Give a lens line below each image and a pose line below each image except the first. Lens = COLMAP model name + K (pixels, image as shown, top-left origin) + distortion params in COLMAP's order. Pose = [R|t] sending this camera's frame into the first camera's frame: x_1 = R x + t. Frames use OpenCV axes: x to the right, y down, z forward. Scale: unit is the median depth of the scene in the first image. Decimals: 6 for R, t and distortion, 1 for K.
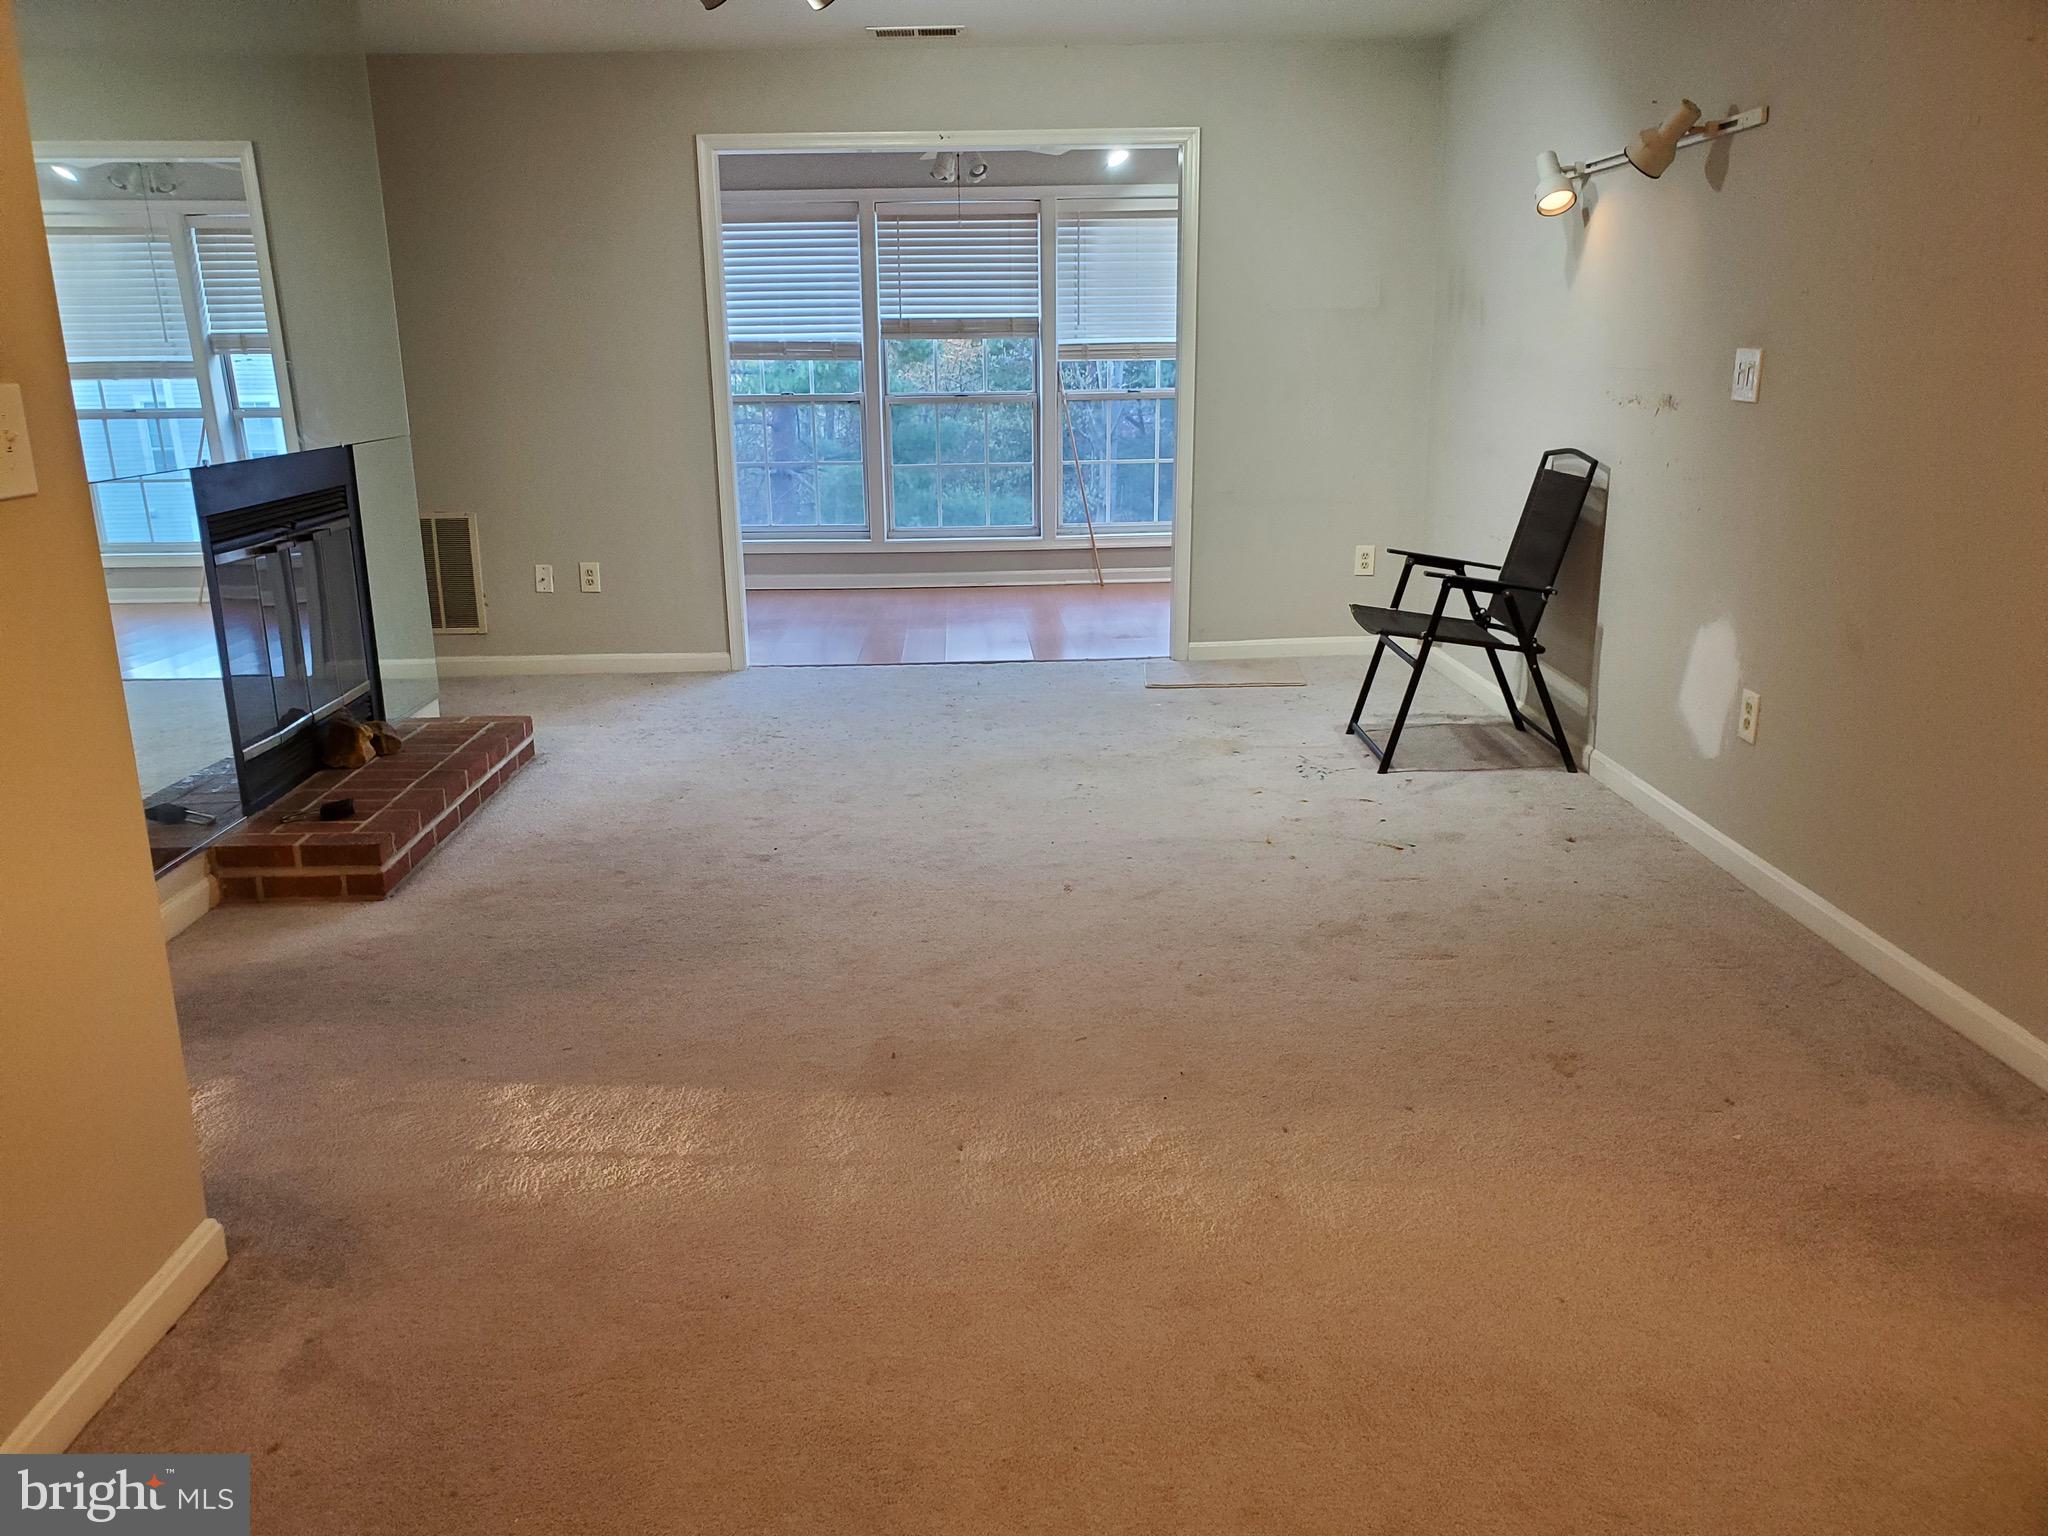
lens RADIAL K [[1617.5, 0, 1024.0], [0, 1617.5, 768.0], [0, 0, 1]] dist [0.121606, -0.089339]
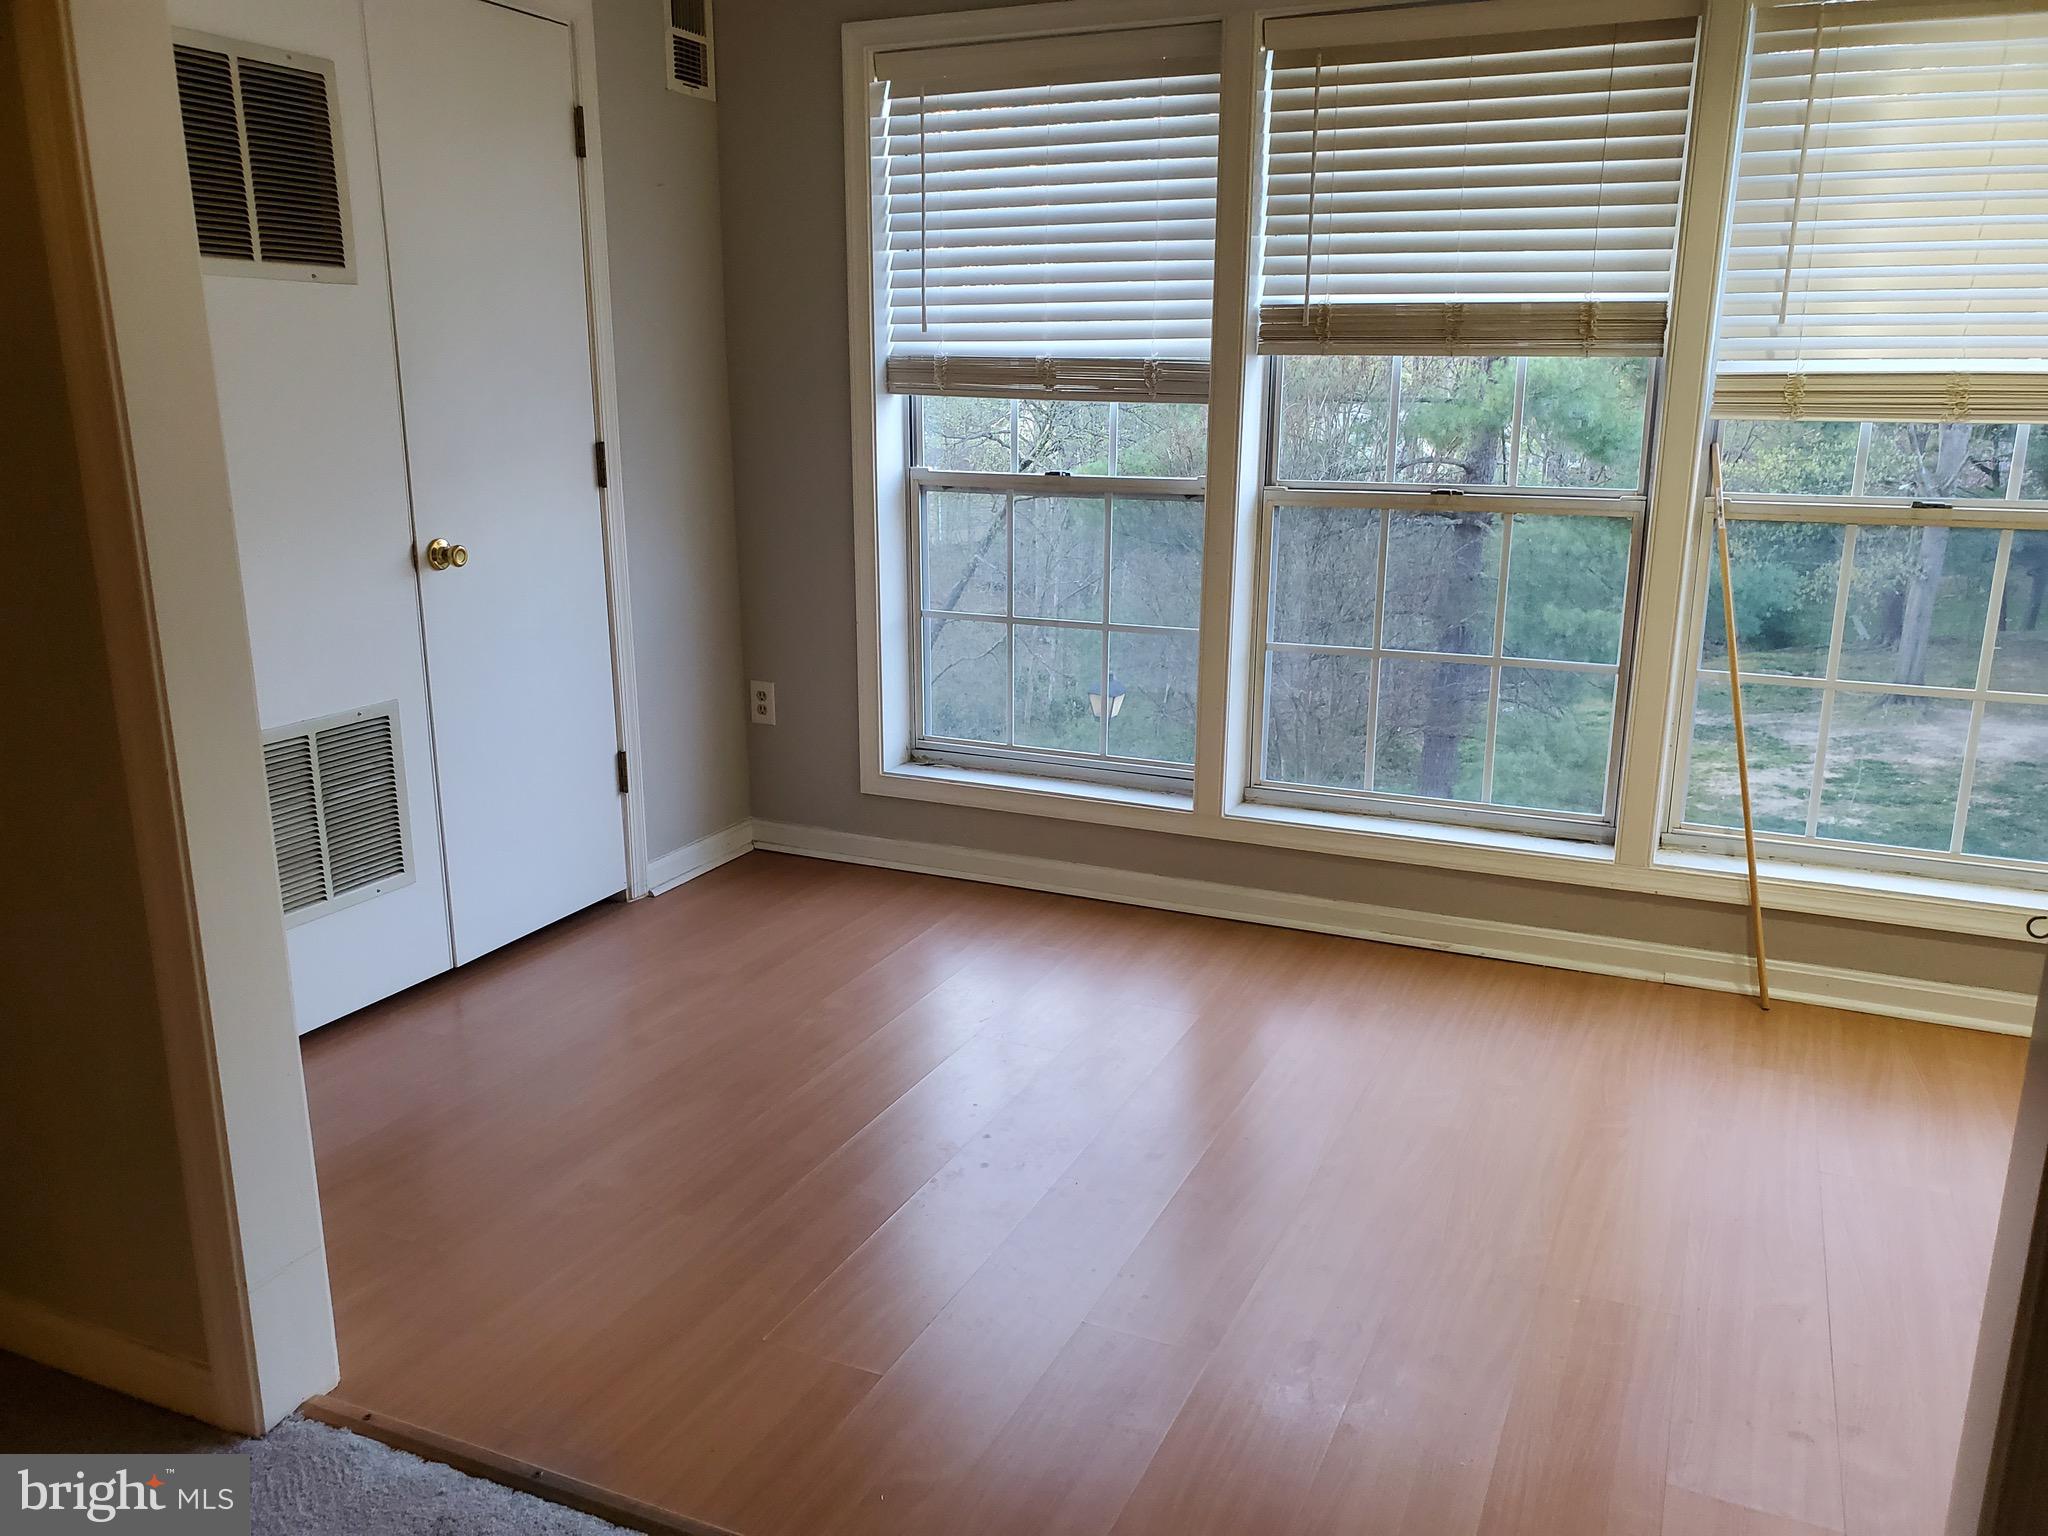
lens RADIAL K [[1603.2, 0, 1022.8], [0, 1603.2, 795.0], [0, 0, 1]] dist [0.009108, 0.004151]
pose [[0.892646, 0.134450, -0.430240, 0.050777], [-0.130854, 0.990670, 0.038092, -0.158719], [0.431347, 0.022297, 0.901911, 0.605176]]
